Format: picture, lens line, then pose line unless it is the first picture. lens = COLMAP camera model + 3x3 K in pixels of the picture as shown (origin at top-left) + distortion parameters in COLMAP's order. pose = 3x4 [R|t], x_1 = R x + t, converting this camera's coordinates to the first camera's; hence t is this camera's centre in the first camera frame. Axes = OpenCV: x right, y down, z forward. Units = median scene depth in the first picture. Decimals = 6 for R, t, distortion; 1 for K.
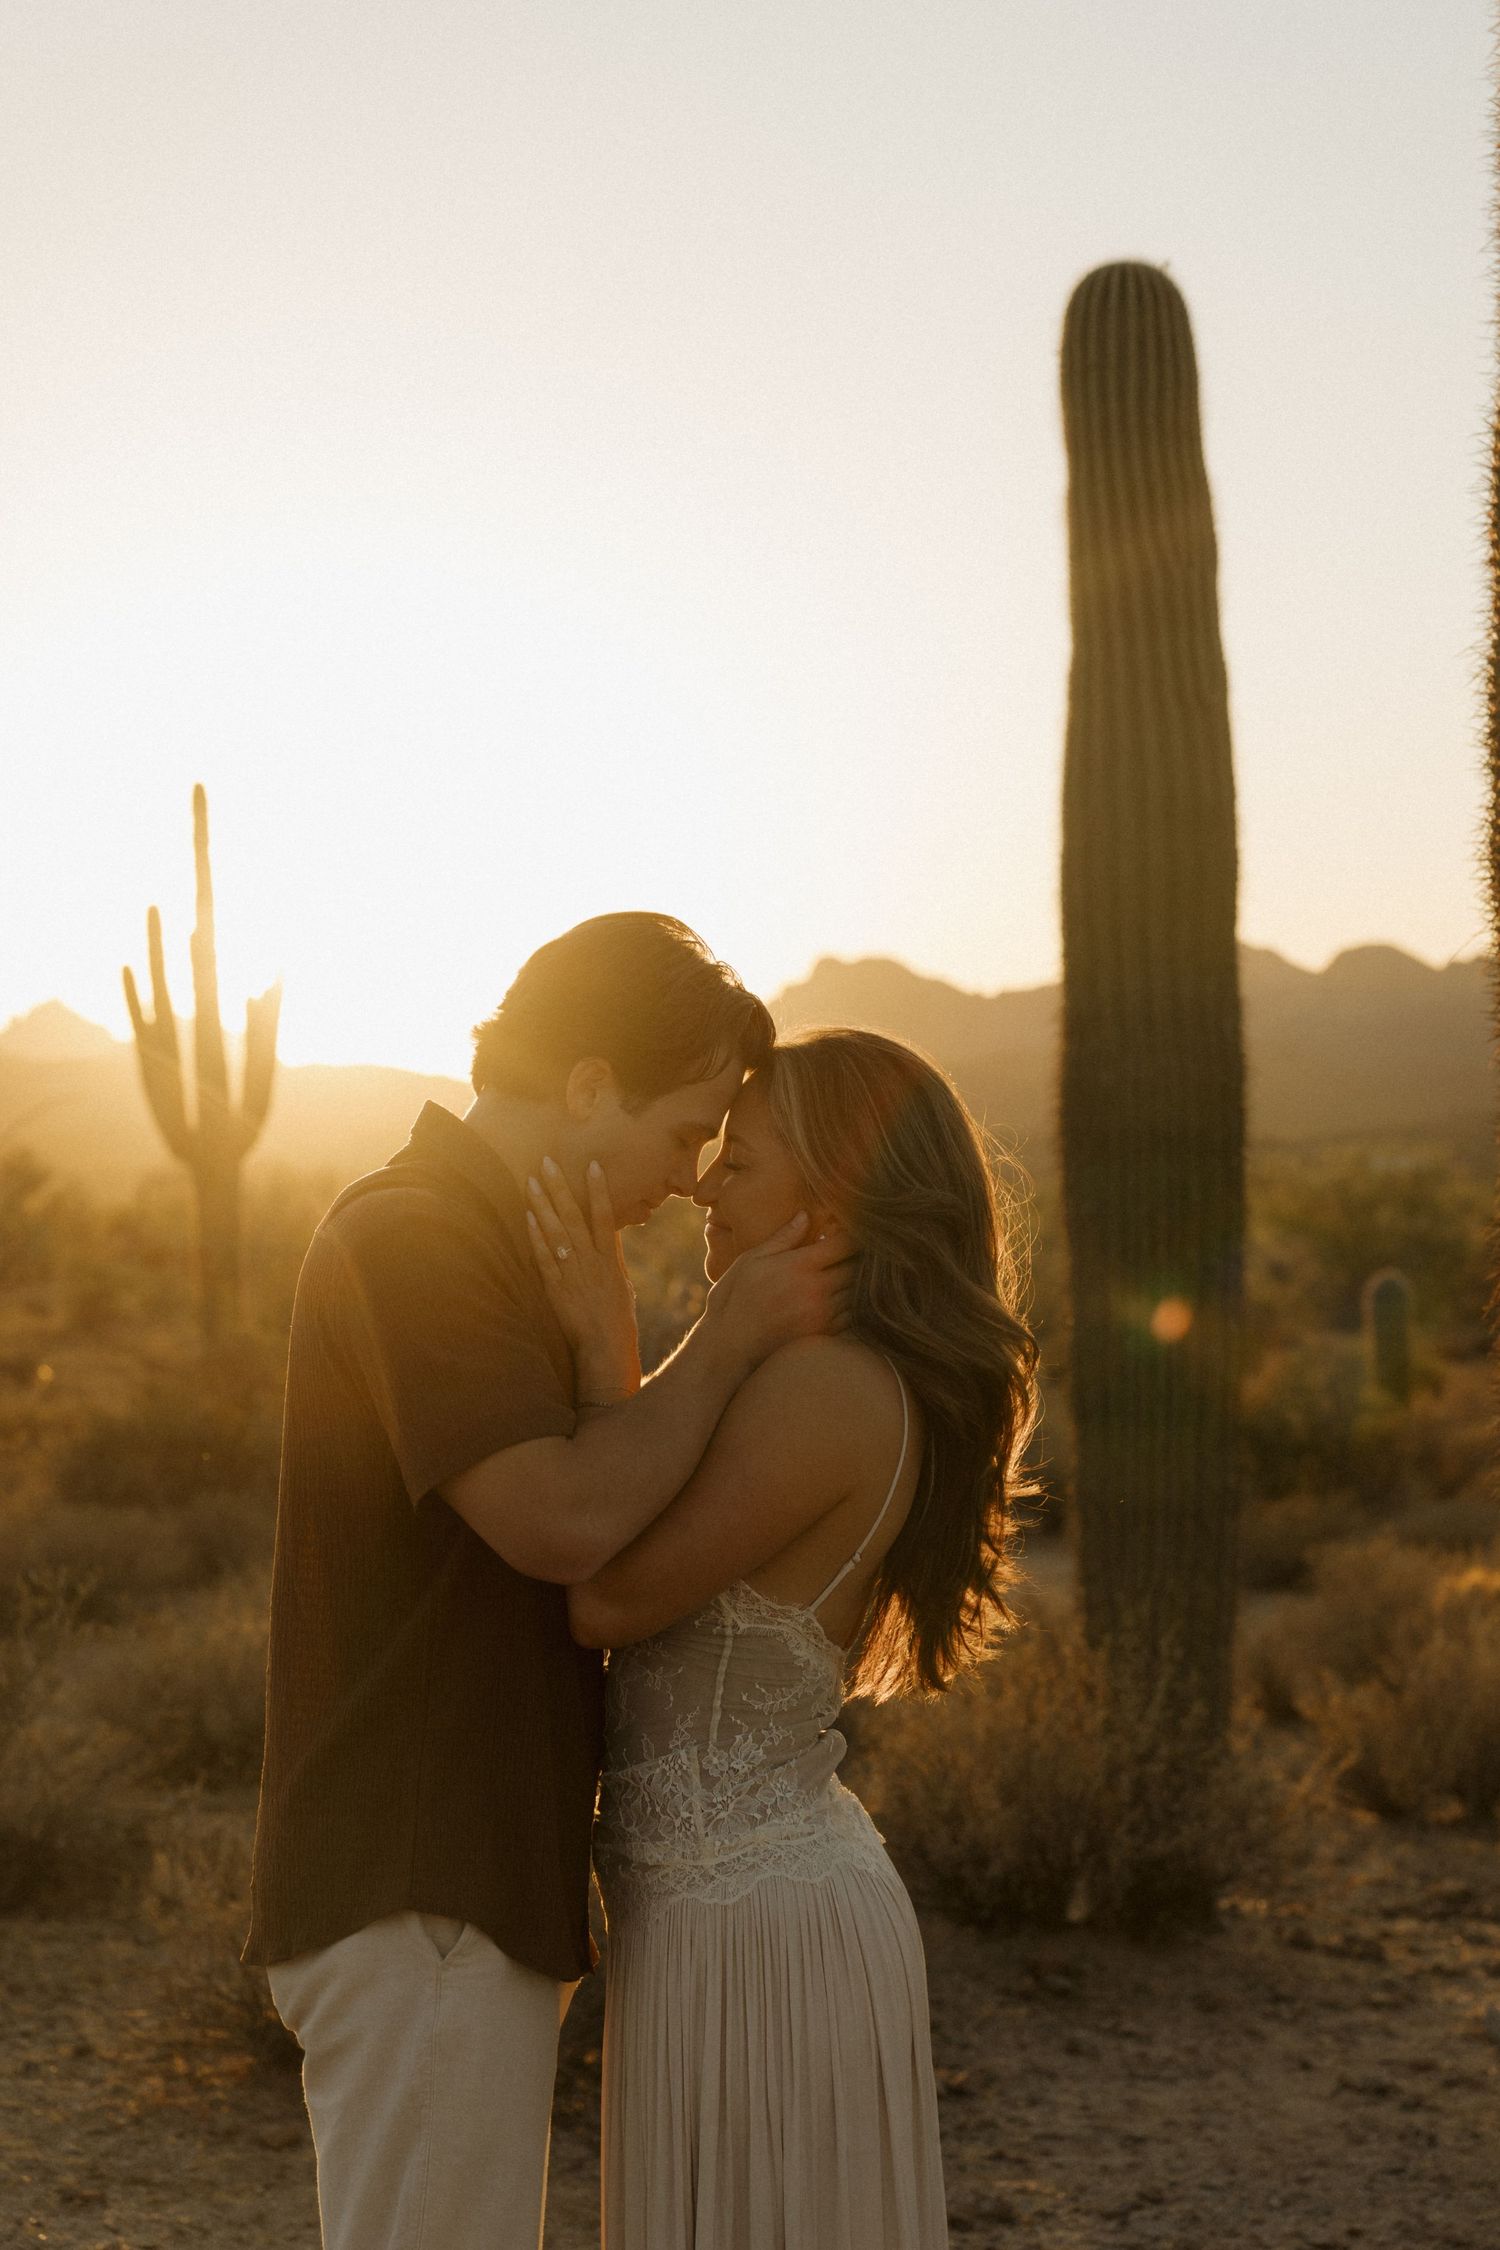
lens RADIAL K [[4039.5, 0, 750.0], [0, 4039.5, 1125.0], [0, 0, 1]] dist [-0.321647, 3.751909]
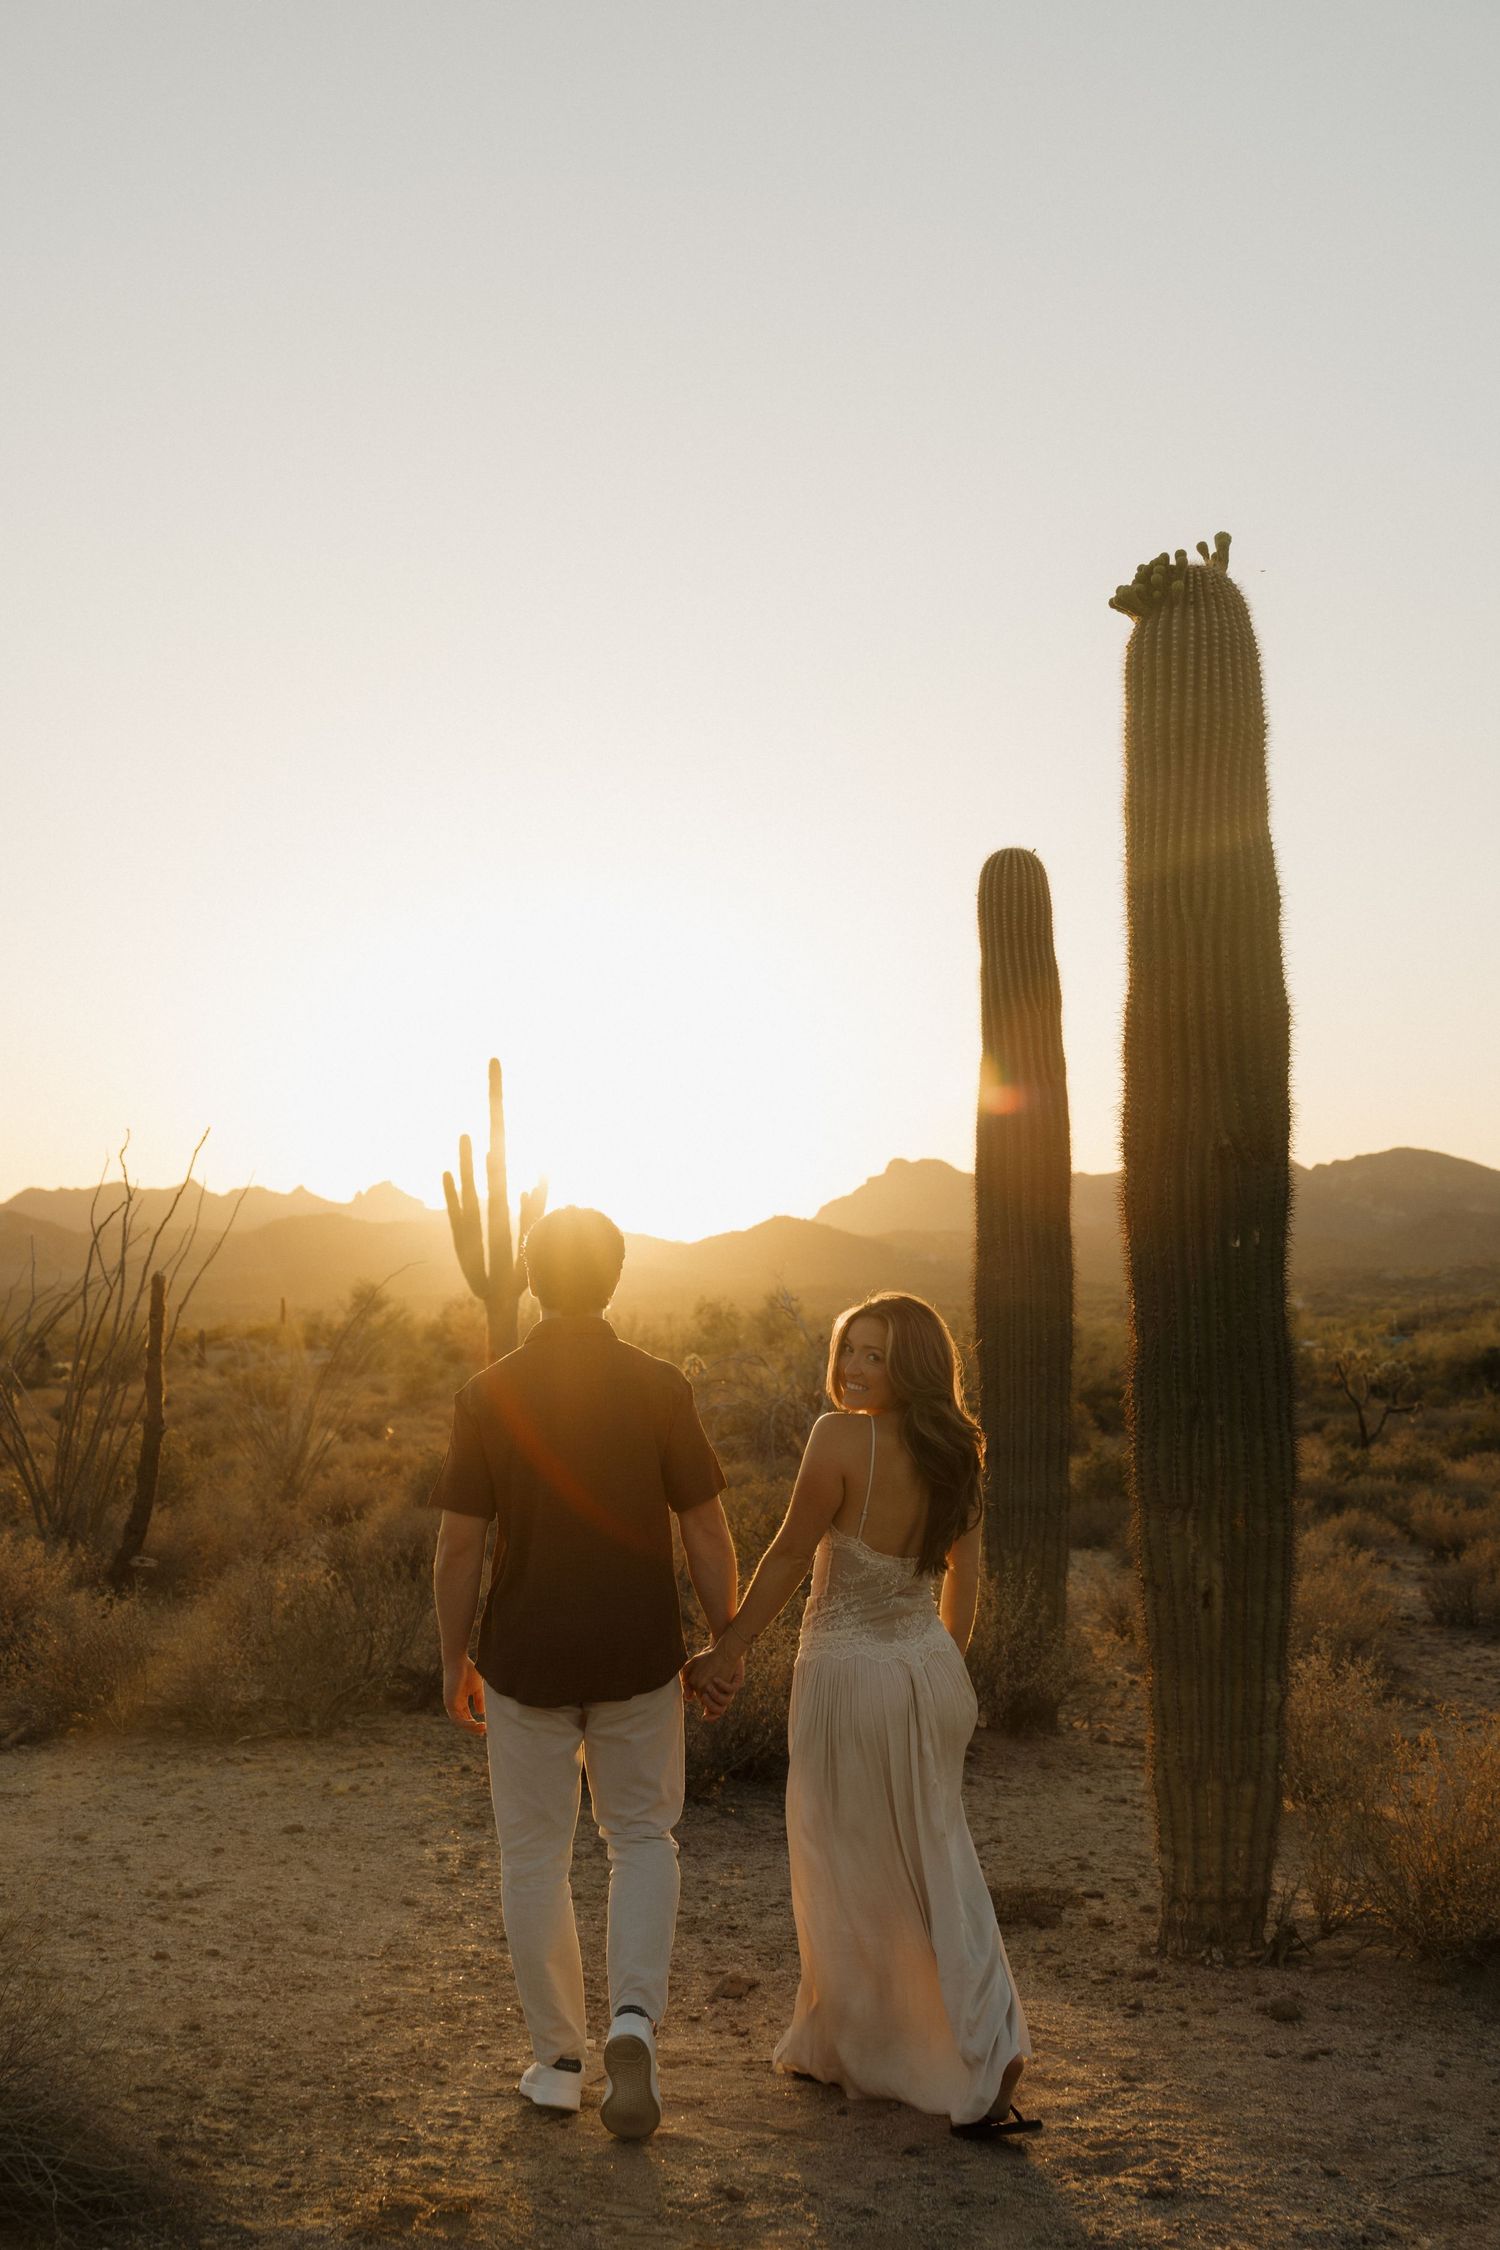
lens RADIAL K [[2665.4, 0, 774.2], [0, 2665.4, 1090.5], [0, 0, 1]] dist [0.086730, -0.645156]
pose [[0.999578, 0.008787, -0.027701, 0.017647], [-0.010628, 0.997694, -0.067041, -0.015131], [0.027048, 0.067307, 0.997366, -0.295237]]
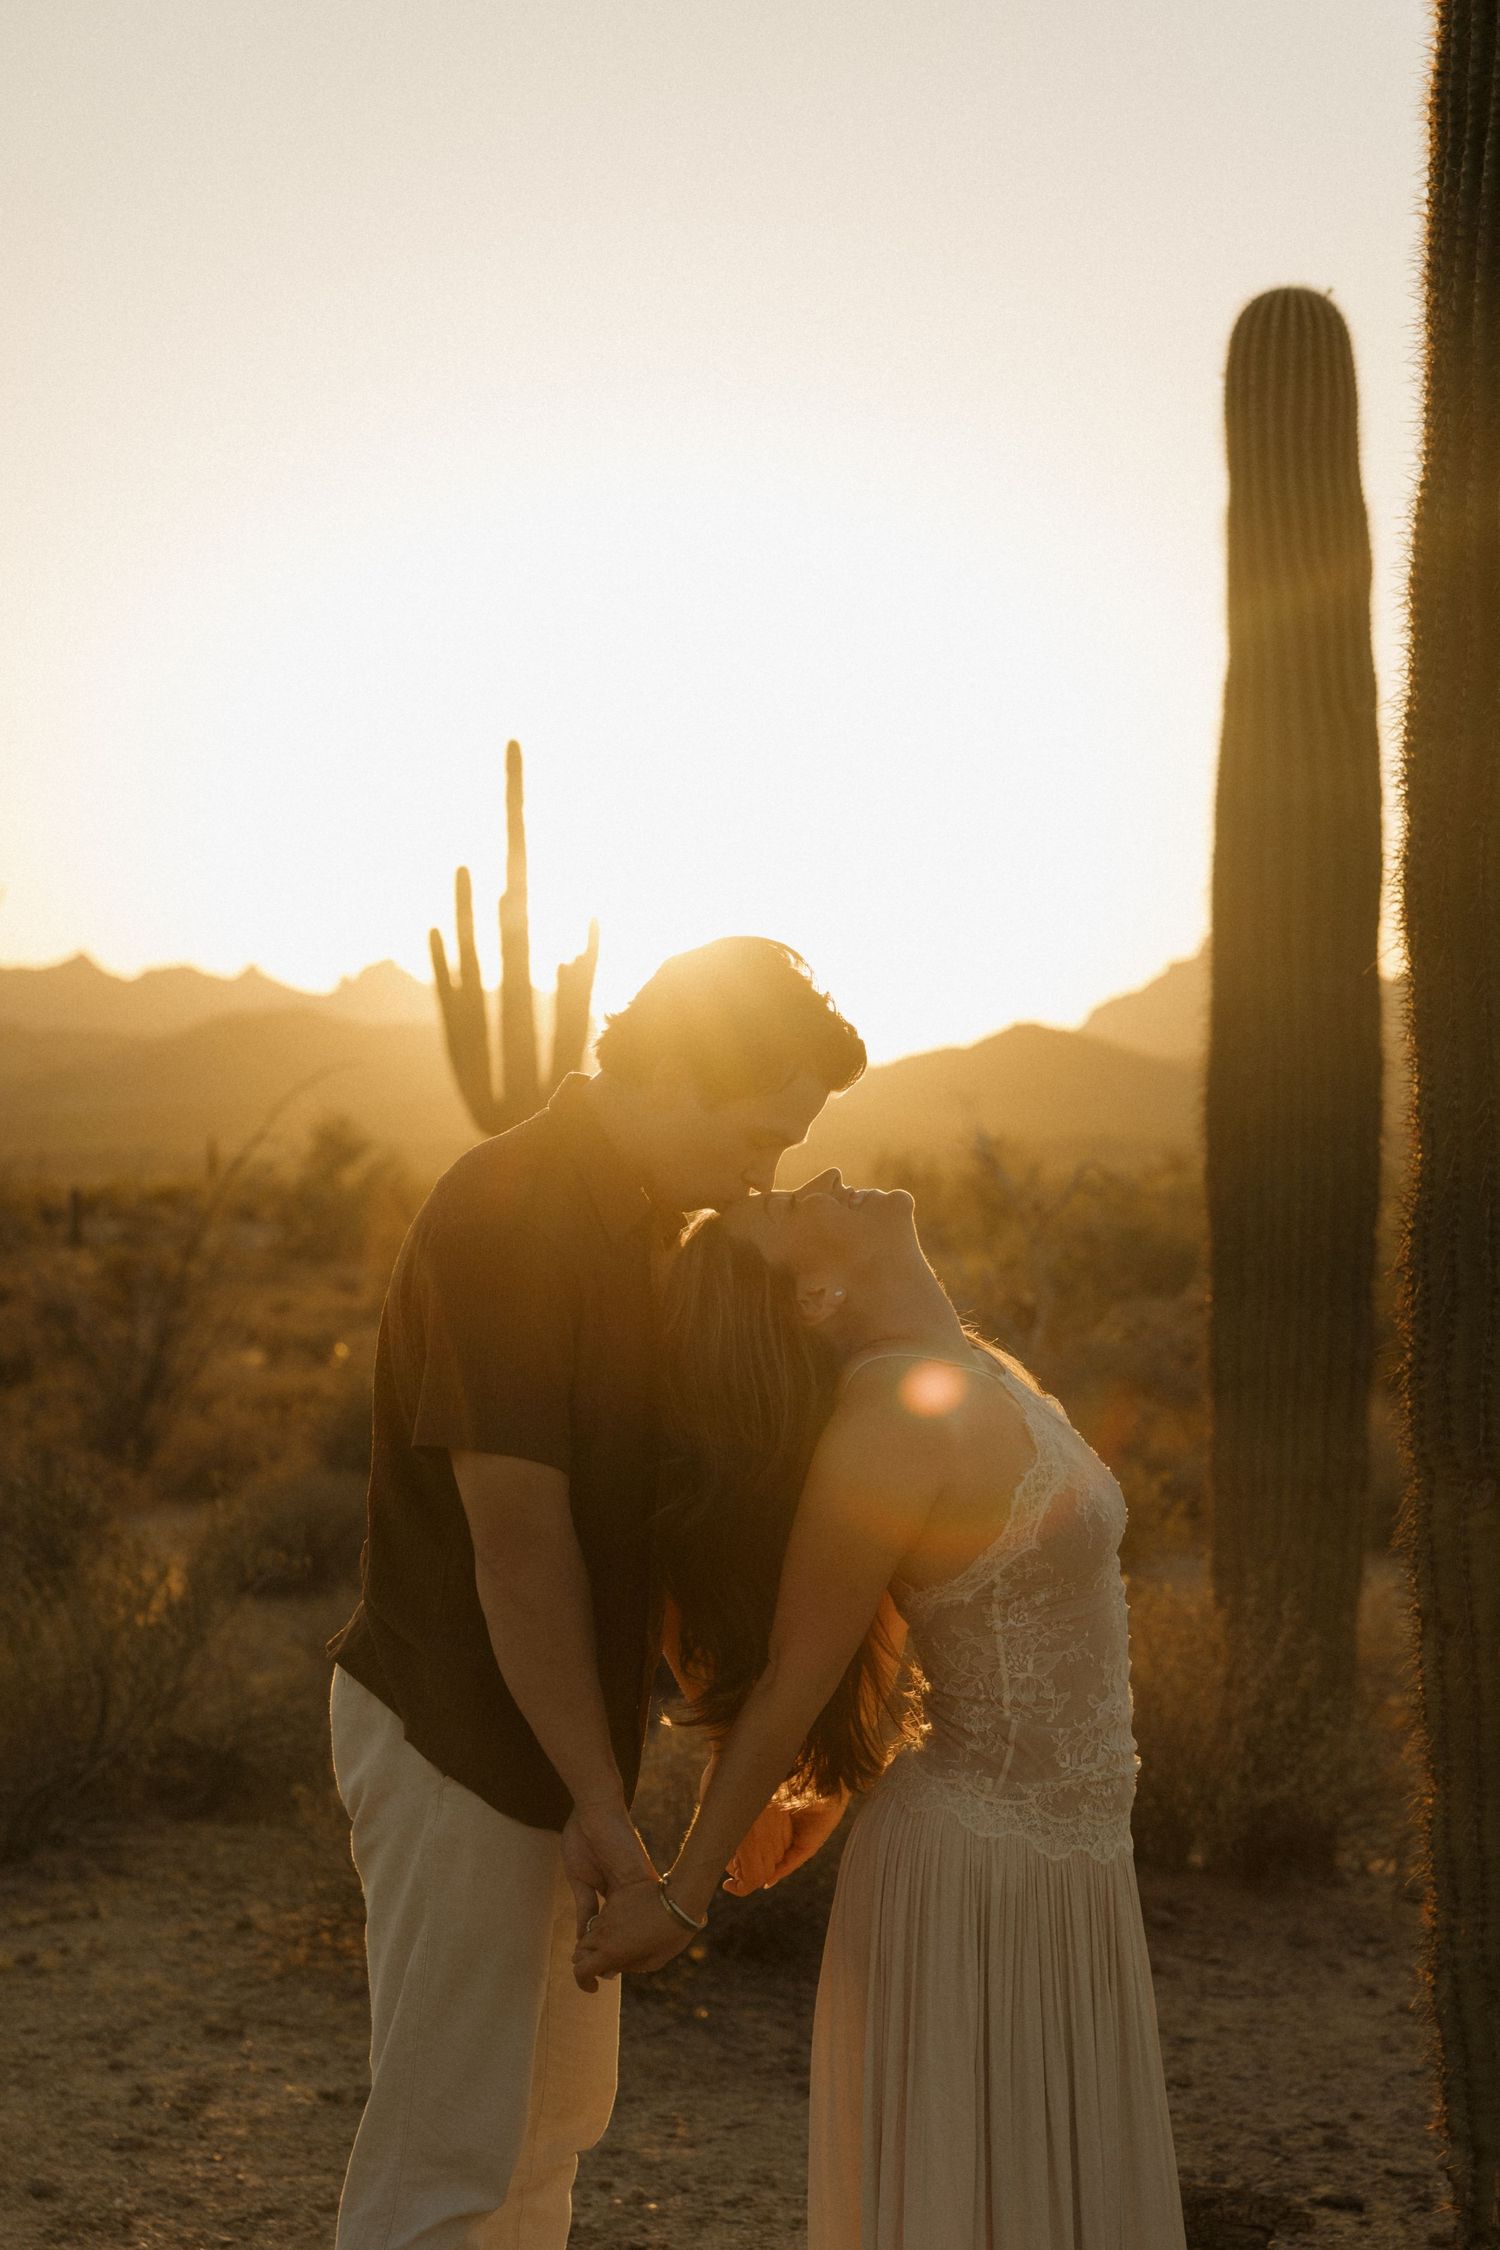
lens RADIAL K [[4360.7, 0, 767.8], [0, 4360.7, 1130.2], [0, 0, 1]] dist [-0.477916, 6.005687]
pose [[0.996258, 0.024845, -0.082776, 0.063037], [-0.024402, 0.999682, 0.006359, 0.000507], [0.082908, -0.004315, 0.996548, -0.150683]]
